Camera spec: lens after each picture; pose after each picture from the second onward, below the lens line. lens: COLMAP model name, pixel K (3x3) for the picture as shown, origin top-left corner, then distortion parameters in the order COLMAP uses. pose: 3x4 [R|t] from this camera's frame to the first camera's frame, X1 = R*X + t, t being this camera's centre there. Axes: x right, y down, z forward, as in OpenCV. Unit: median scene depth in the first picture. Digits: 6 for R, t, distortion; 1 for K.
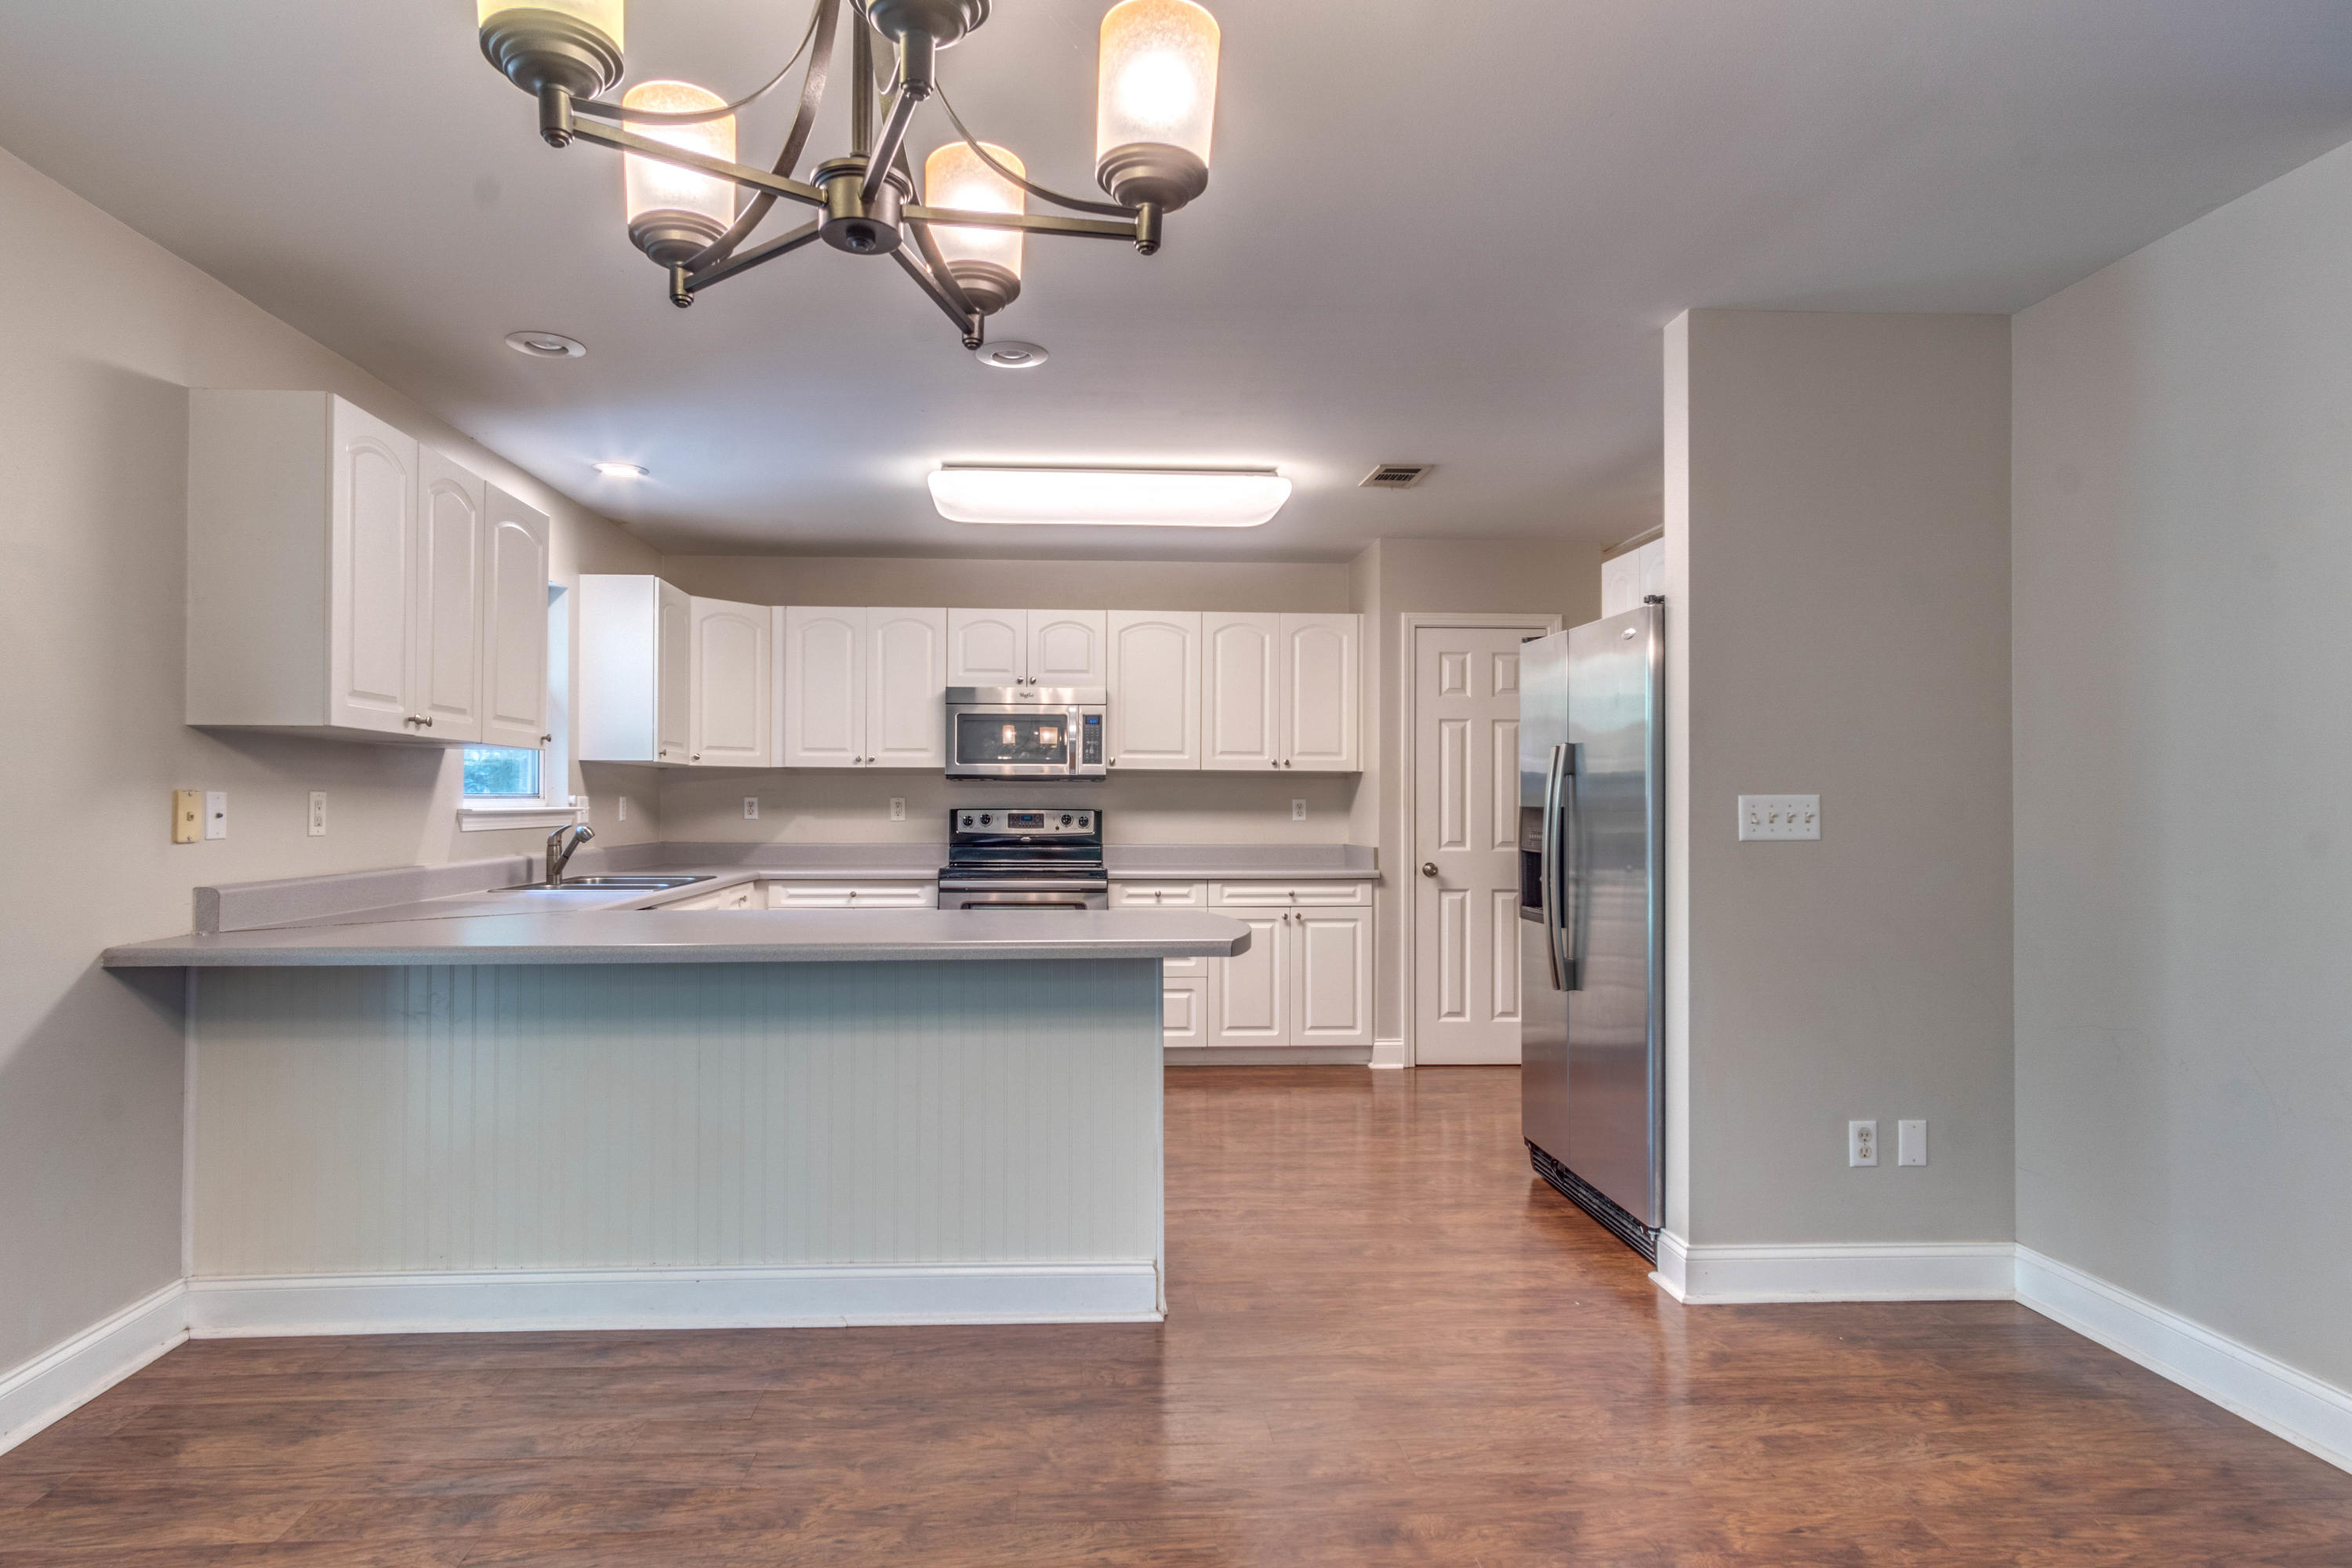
lens RADIAL K [[1266.5, 0, 1150.3], [0, 1266.5, 796.9], [0, 0, 1]] dist [0.003087, 0.002459]
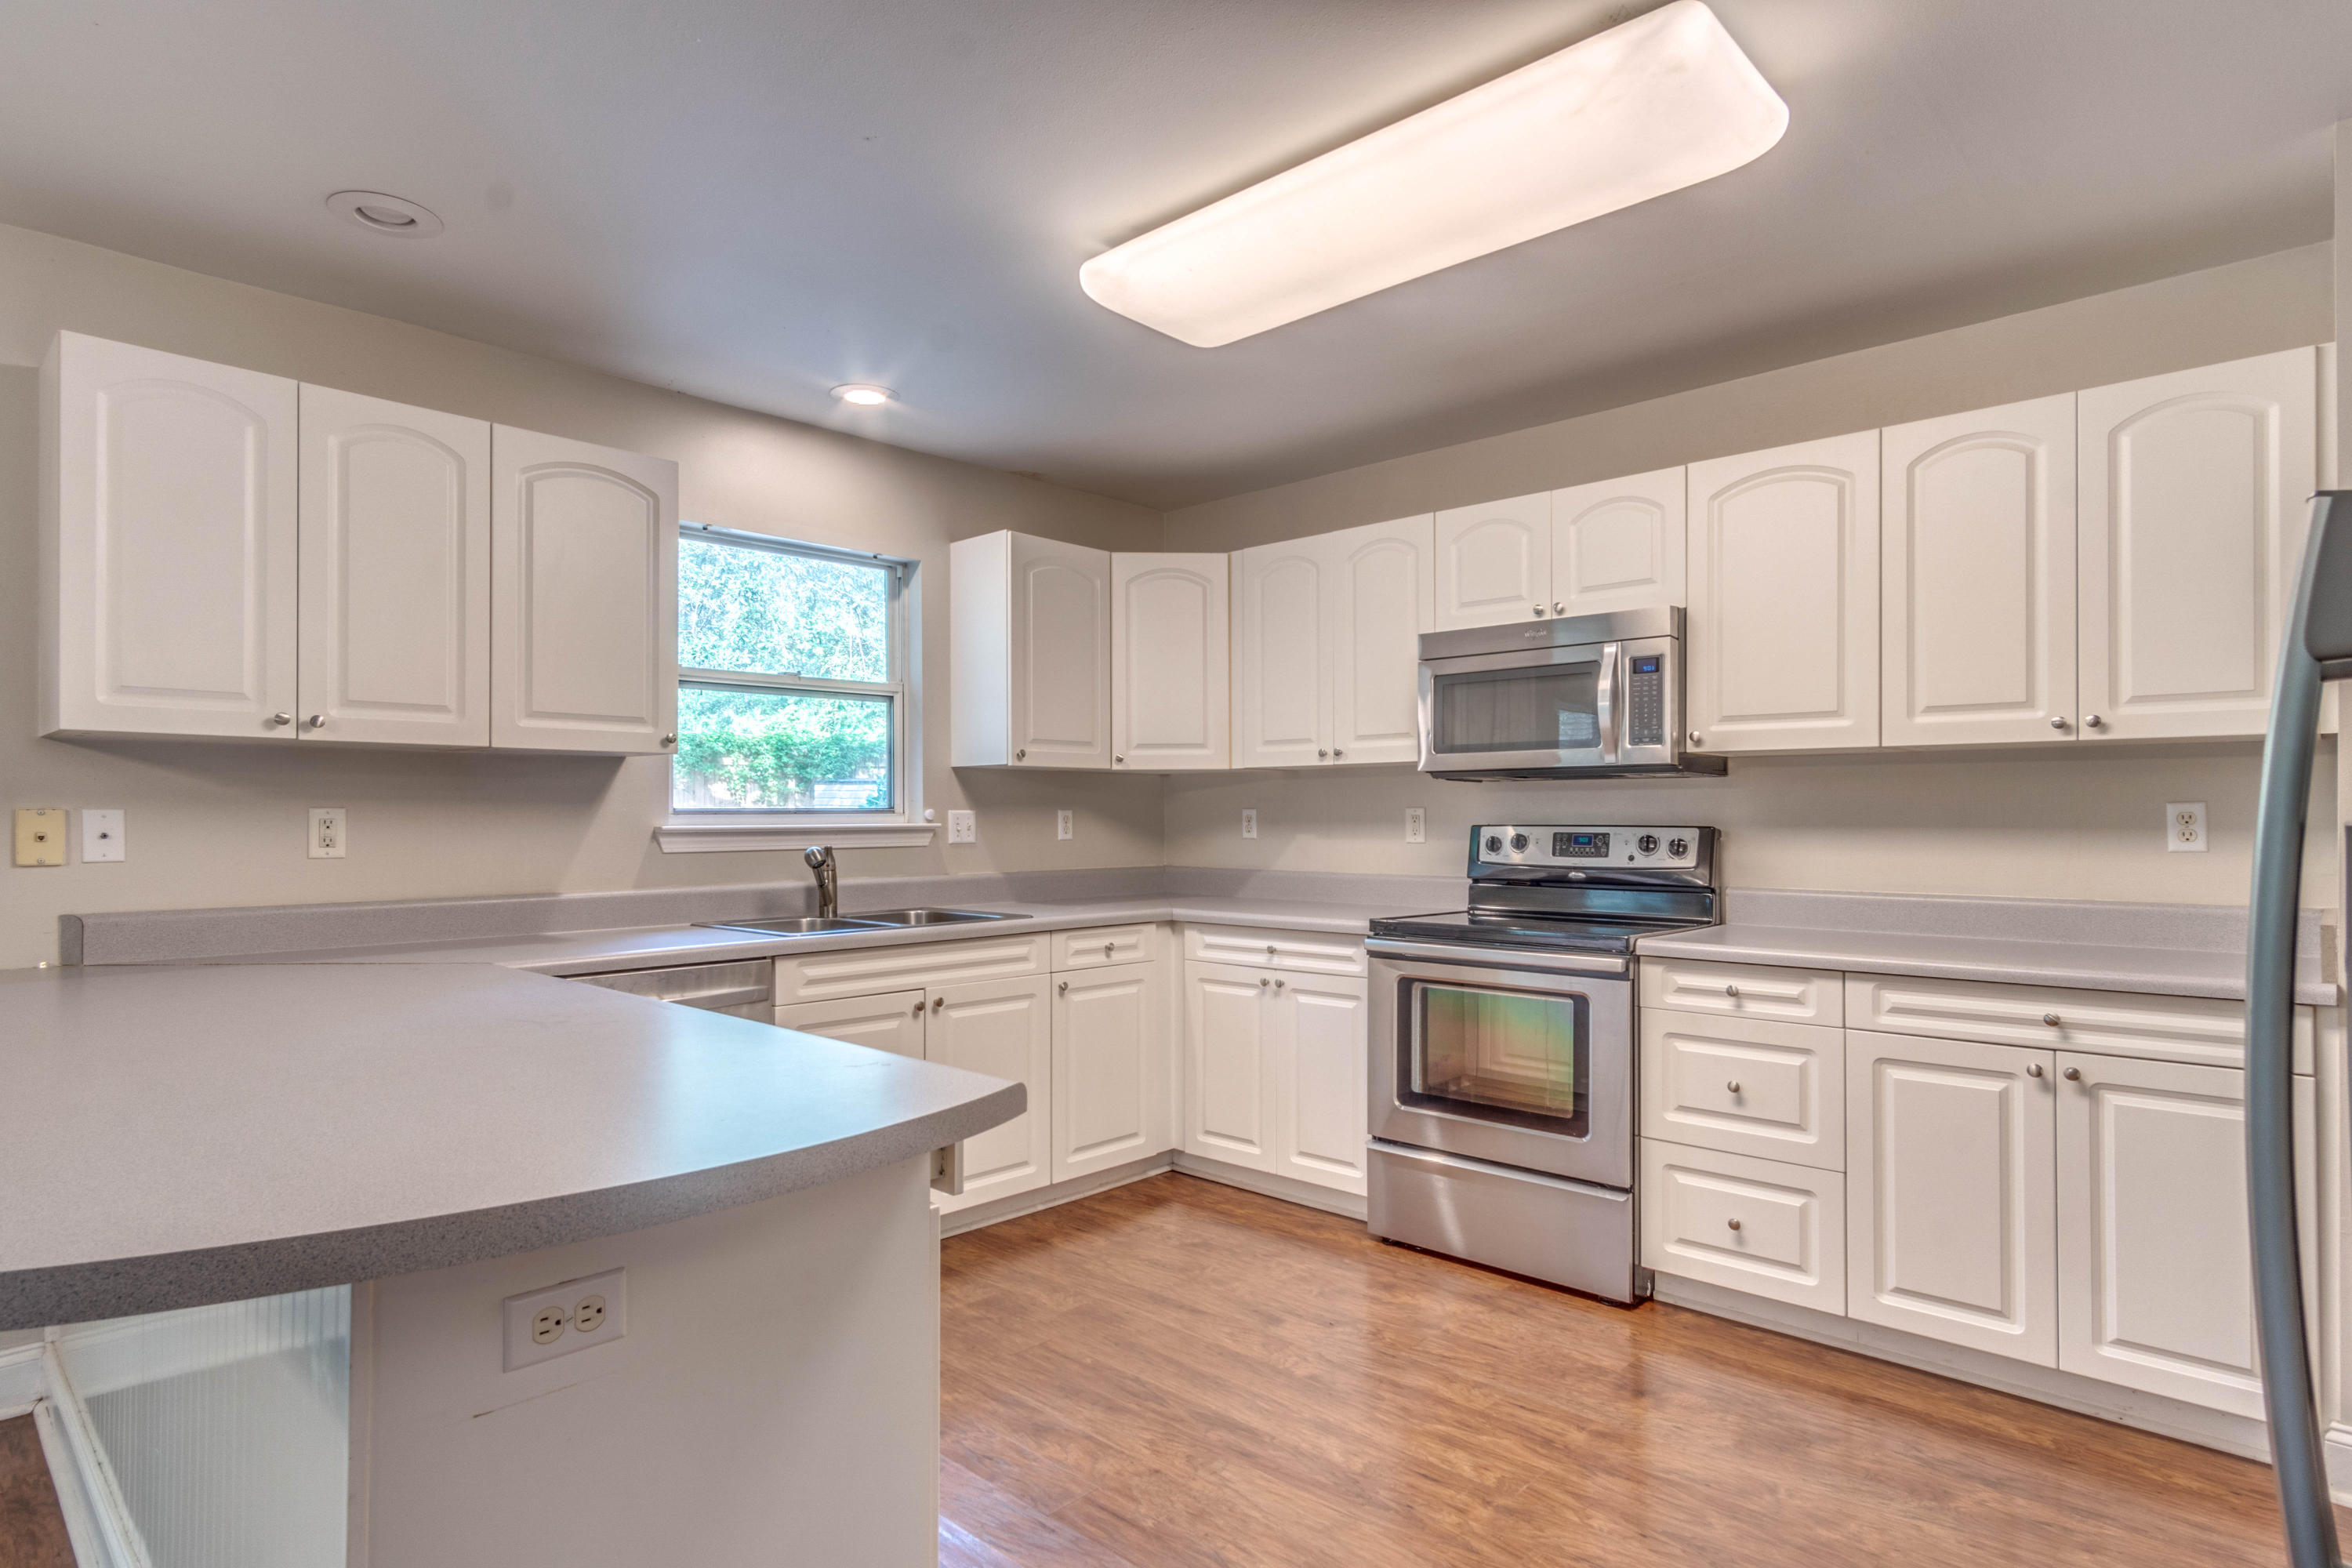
lens RADIAL K [[1276.2, 0, 1166.8], [0, 1276.2, 808.9], [0, 0, 1]] dist [0.006900, 0.001103]
pose [[0.675029, -0.009049, -0.737736, 0.233317], [0.008491, 0.999954, -0.004496, 0.003140], [0.737742, -0.003230, 0.675075, 0.481557]]
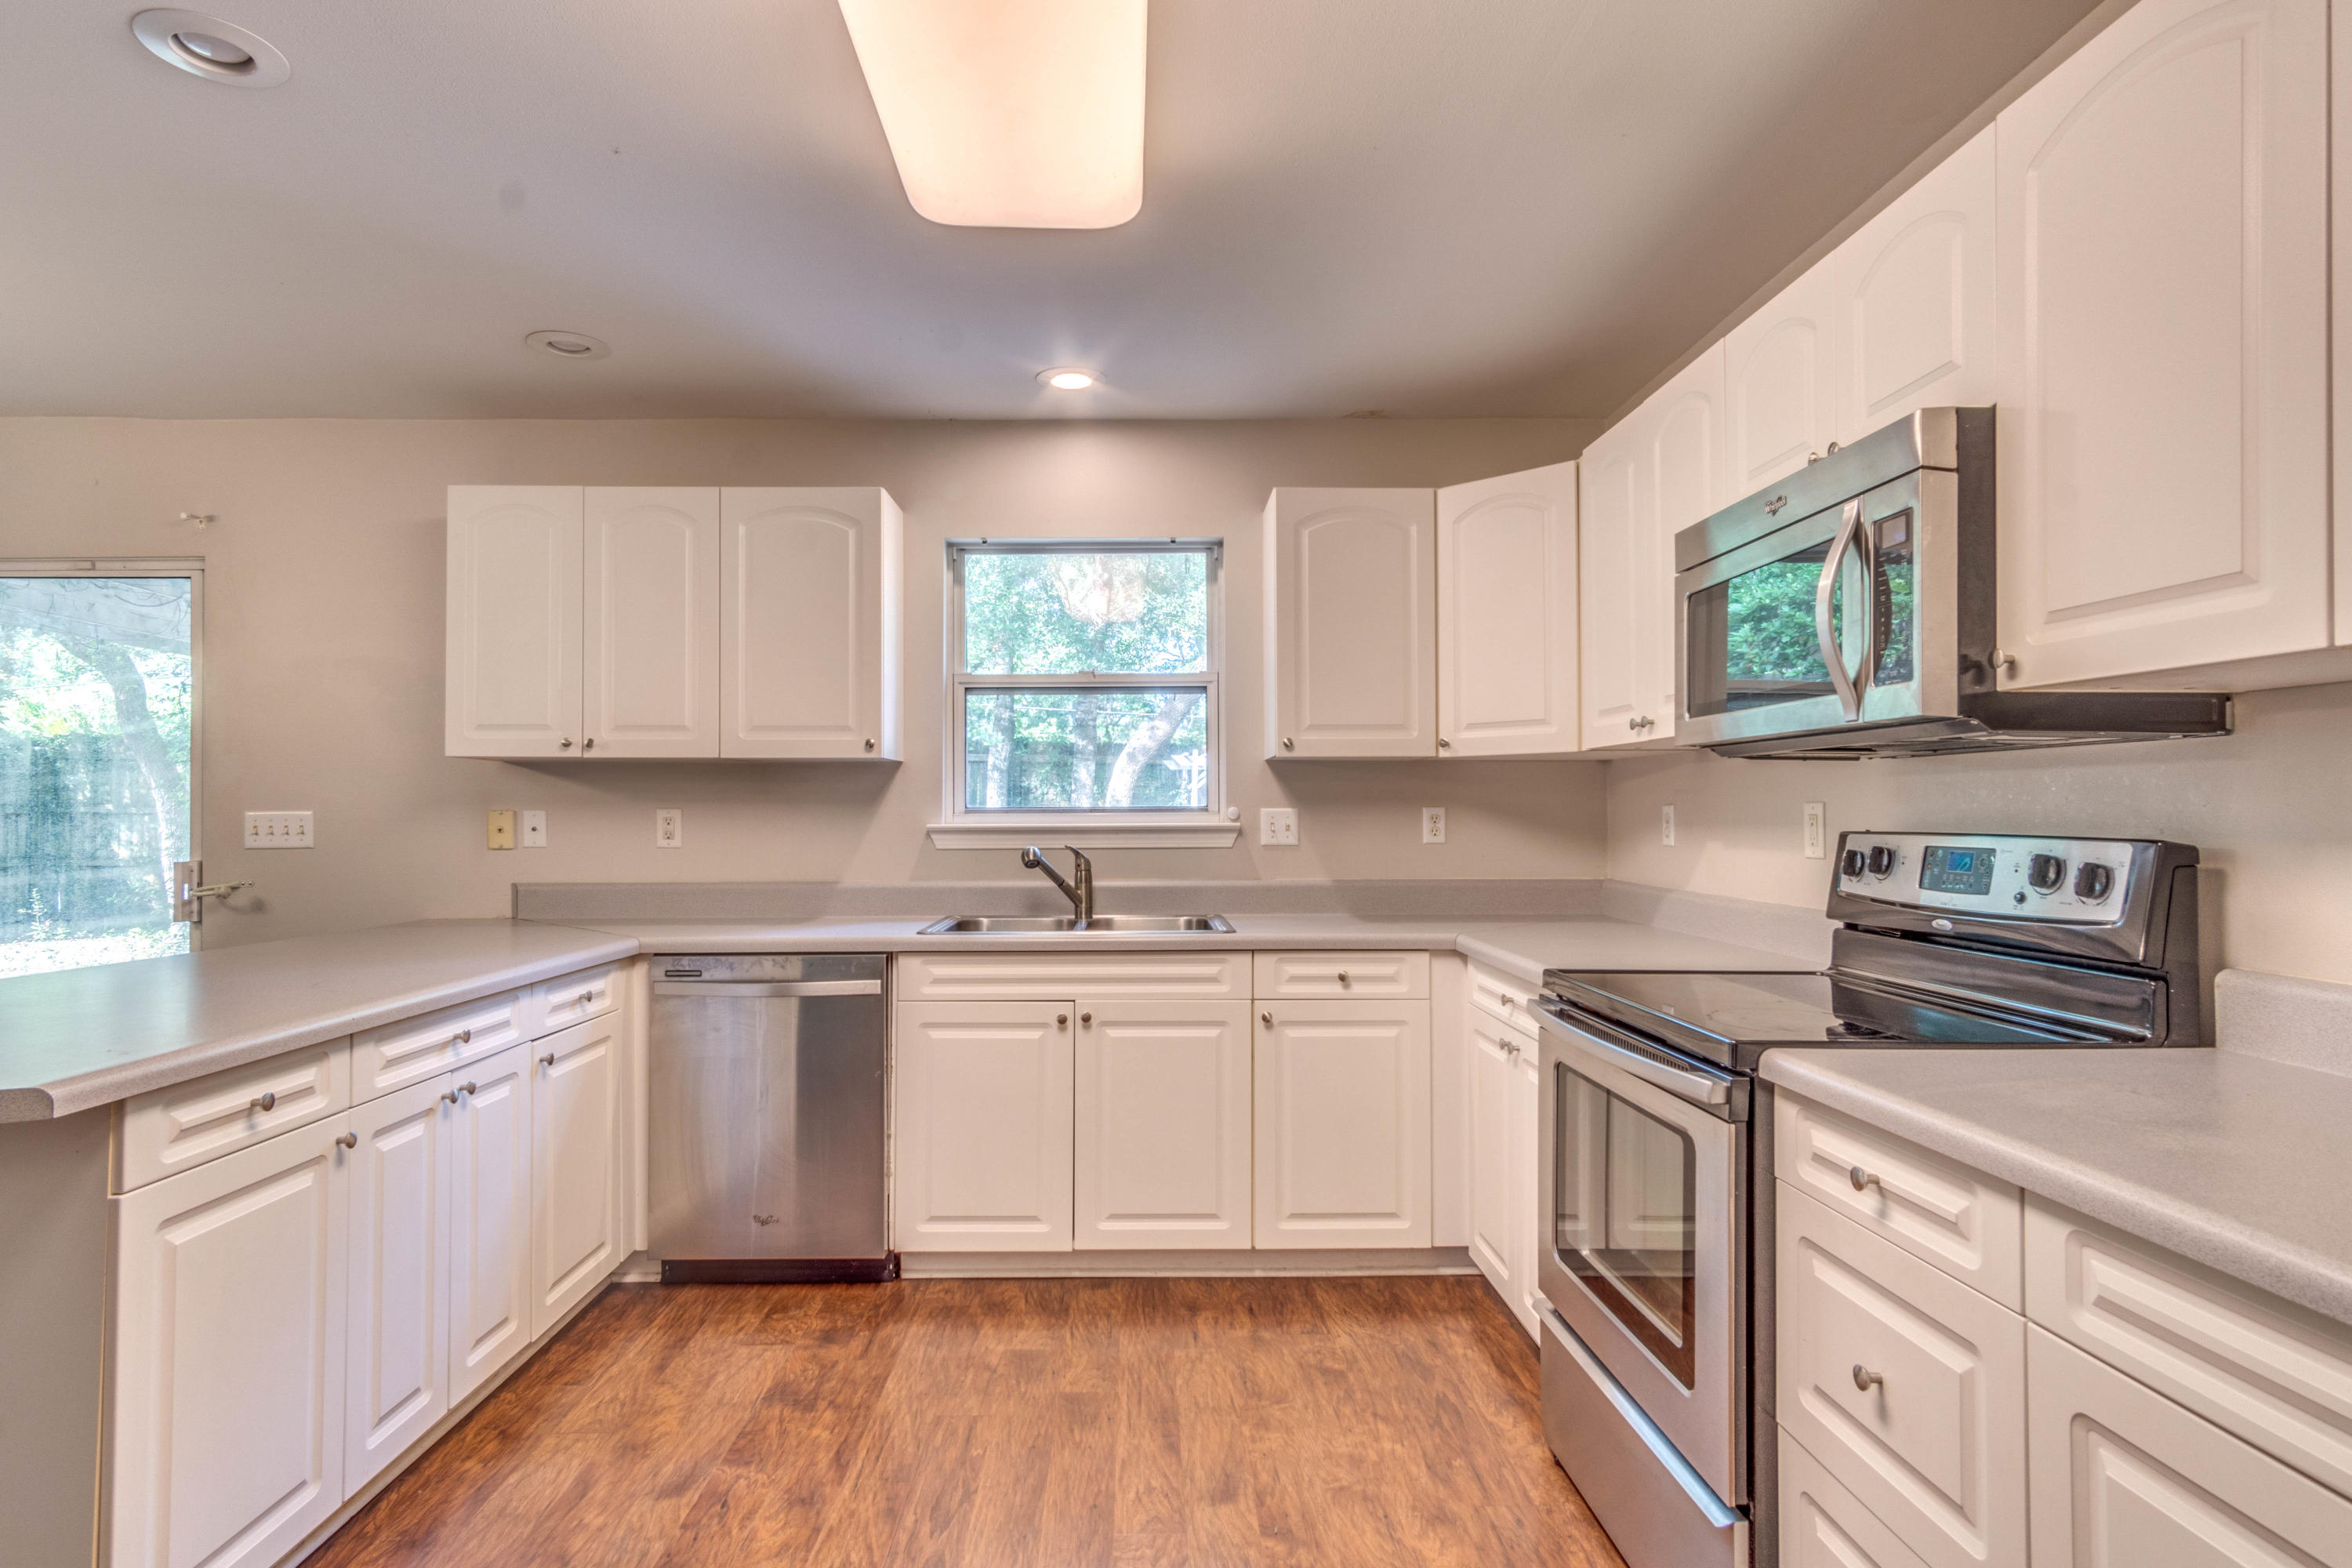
lens RADIAL K [[1266.5, 0, 1150.3], [0, 1266.5, 796.9], [0, 0, 1]] dist [0.003087, 0.002459]
pose [[-0.063944, -0.016061, -0.997824, 0.265191], [0.007356, 0.999836, -0.016565, 0.004120], [0.997926, -0.008399, -0.063815, 0.875324]]
